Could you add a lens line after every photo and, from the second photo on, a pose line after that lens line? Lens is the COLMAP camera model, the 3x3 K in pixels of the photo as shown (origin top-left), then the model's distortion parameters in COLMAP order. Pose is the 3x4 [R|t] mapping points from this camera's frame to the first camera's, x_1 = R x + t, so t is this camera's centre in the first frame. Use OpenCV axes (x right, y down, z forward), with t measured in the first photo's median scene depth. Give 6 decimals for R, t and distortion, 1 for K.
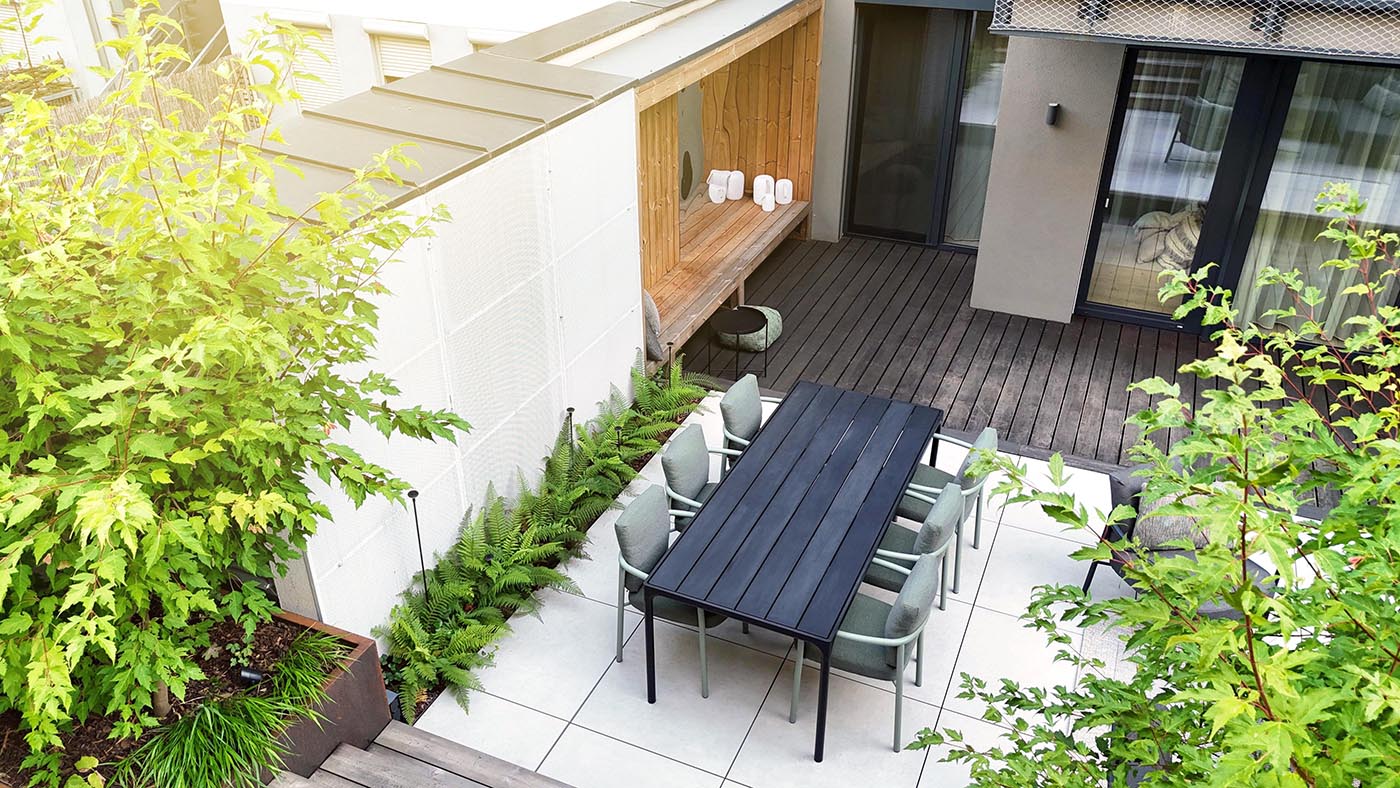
lens RADIAL K [[1033.6, 0, 702.3], [0, 1033.6, 400.7], [0, 0, 1]] dist [0.059797, -0.062448]
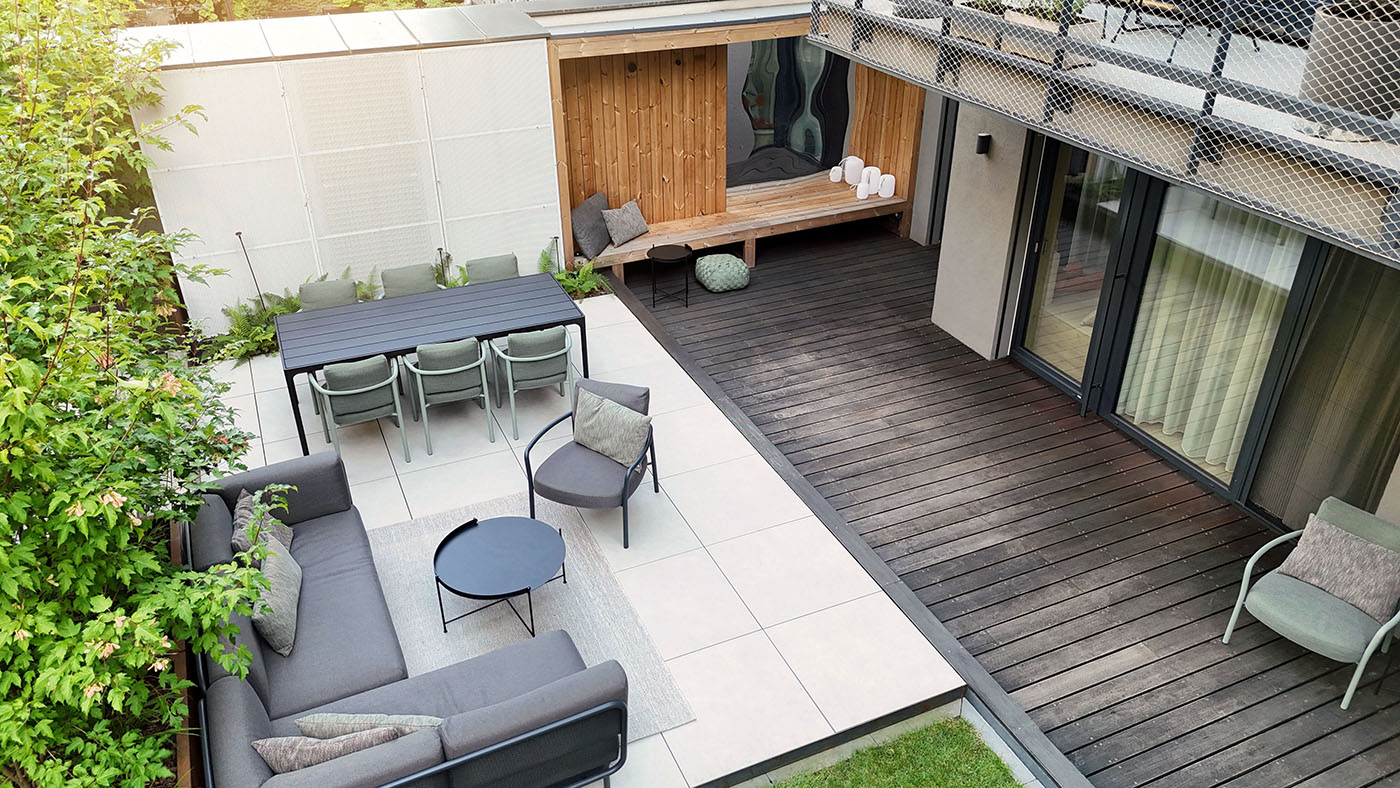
lens RADIAL K [[1033.6, 0, 706.5], [0, 1033.6, 393.9], [0, 0, 1]] dist [0.059797, -0.062448]
pose [[0.746101, 0.337101, -0.574191, 0.830321], [-0.339904, 0.934366, 0.106887, -0.066263], [0.572537, 0.115421, 0.811714, 0.048713]]
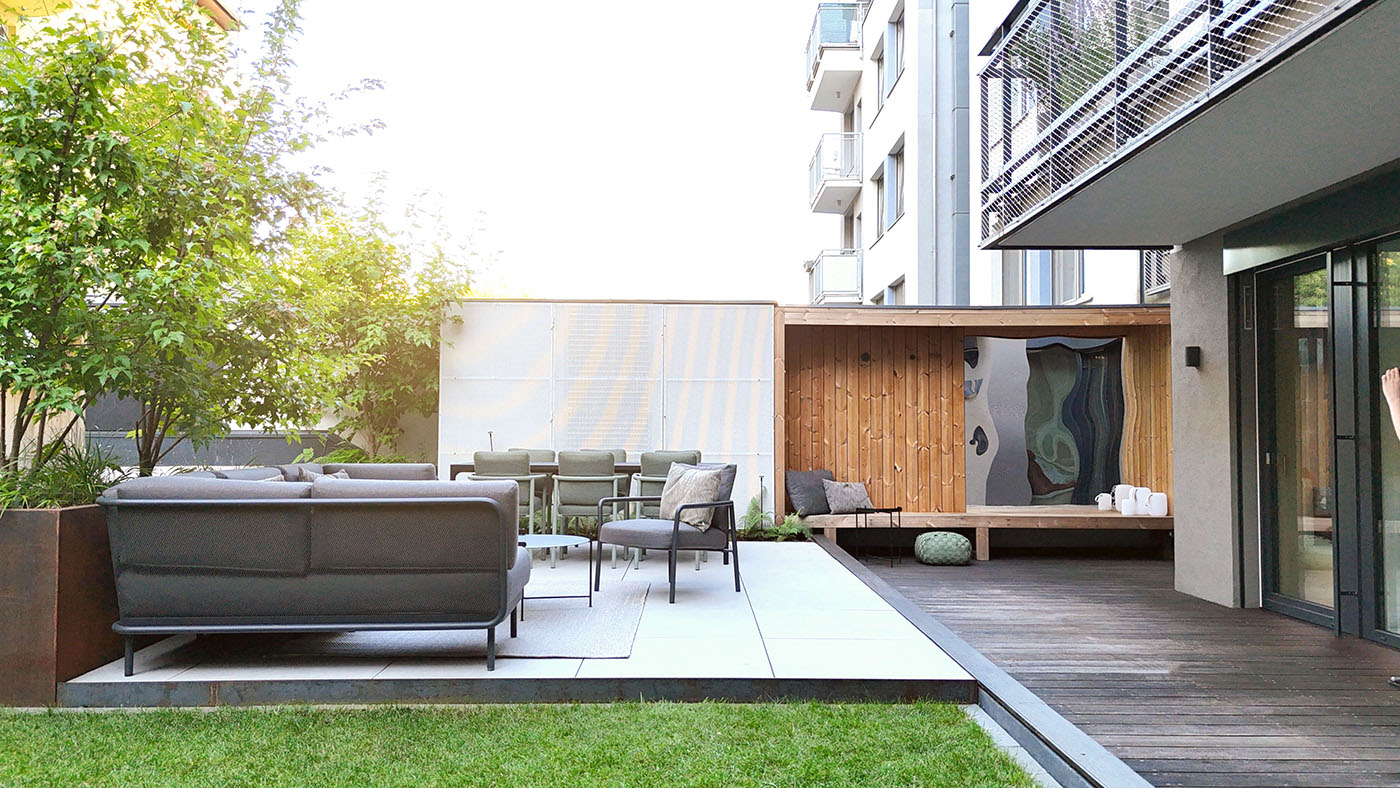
lens RADIAL K [[1033.6, 0, 697.1], [0, 1033.6, 389.1], [0, 0, 1]] dist [0.059797, -0.062448]
pose [[0.408509, -0.037198, -0.911996, 1.047770], [-0.466344, 0.850409, -0.243574, 0.193415], [0.784630, 0.524806, 0.330053, 0.368430]]
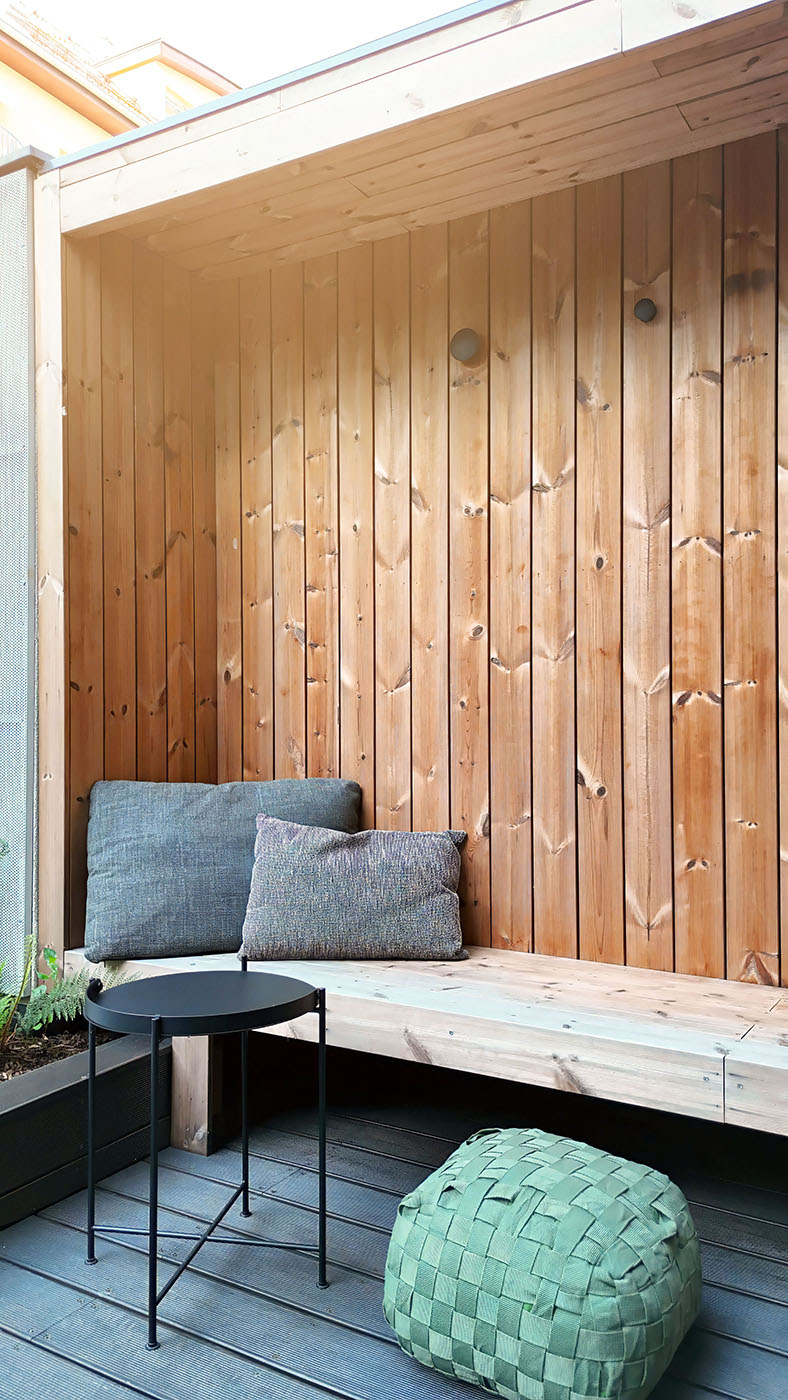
lens RADIAL K [[1033.6, 0, 391.7], [0, 1033.6, 700.4], [0, 0, 1]] dist [0.059797, -0.062448]
pose [[-0.126783, -0.007892, -0.991899, 0.269334], [-0.501893, 0.863031, 0.057285, -0.172261], [0.855587, 0.505090, -0.113378, 1.031608]]
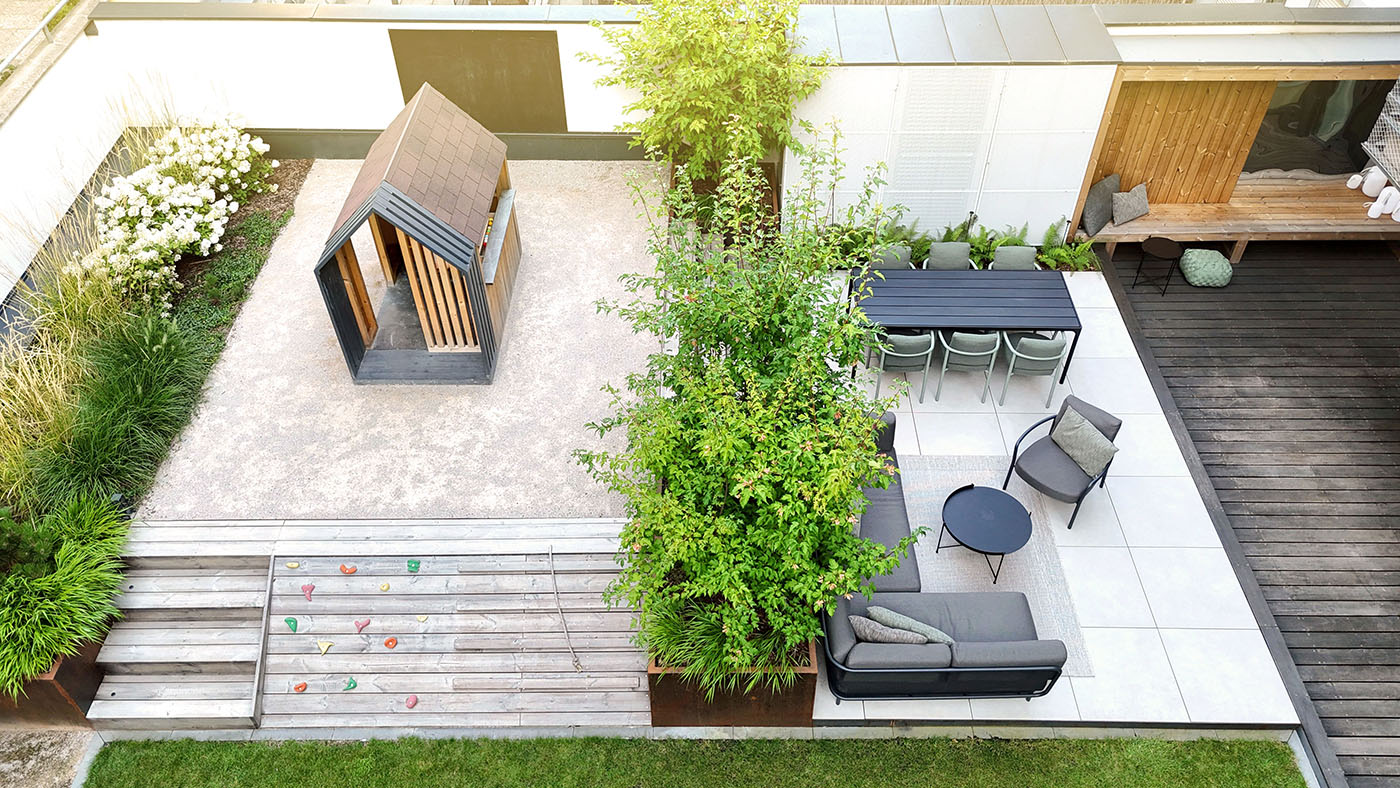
lens RADIAL K [[1033.6, 0, 698.9], [0, 1033.6, 394.7], [0, 0, 1]] dist [0.059797, -0.062448]
pose [[0.392419, 0.641644, -0.659015, 0.851893], [-0.463947, 0.756744, 0.460534, -0.287399], [0.794205, 0.125025, 0.594649, -0.321396]]
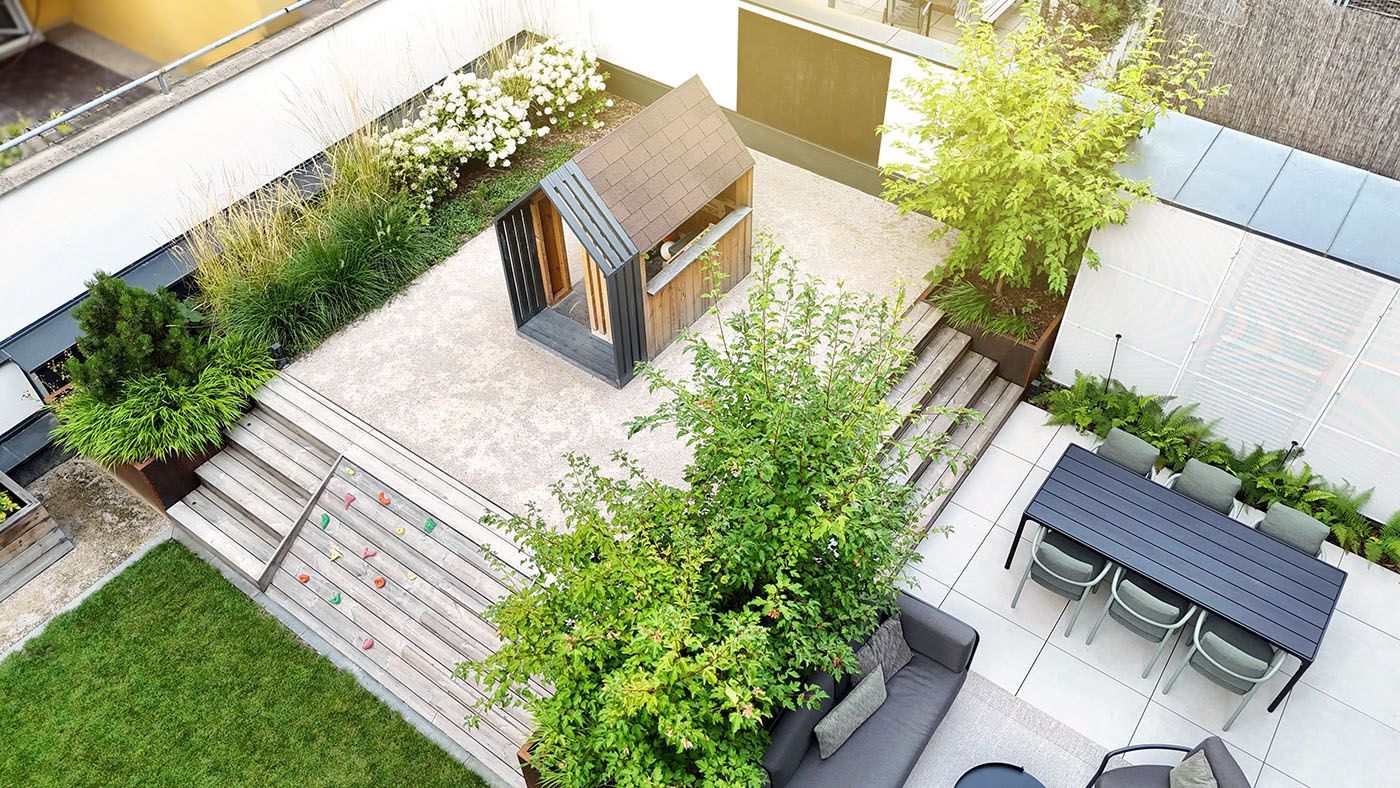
lens RADIAL K [[1033.6, 0, 699.0], [0, 1033.6, 391.6], [0, 0, 1]] dist [0.059797, -0.062448]
pose [[-0.221635, 0.703186, -0.675579, 0.722768], [-0.484845, 0.521636, 0.702013, -0.478536], [0.846052, 0.483141, 0.225323, 0.007505]]
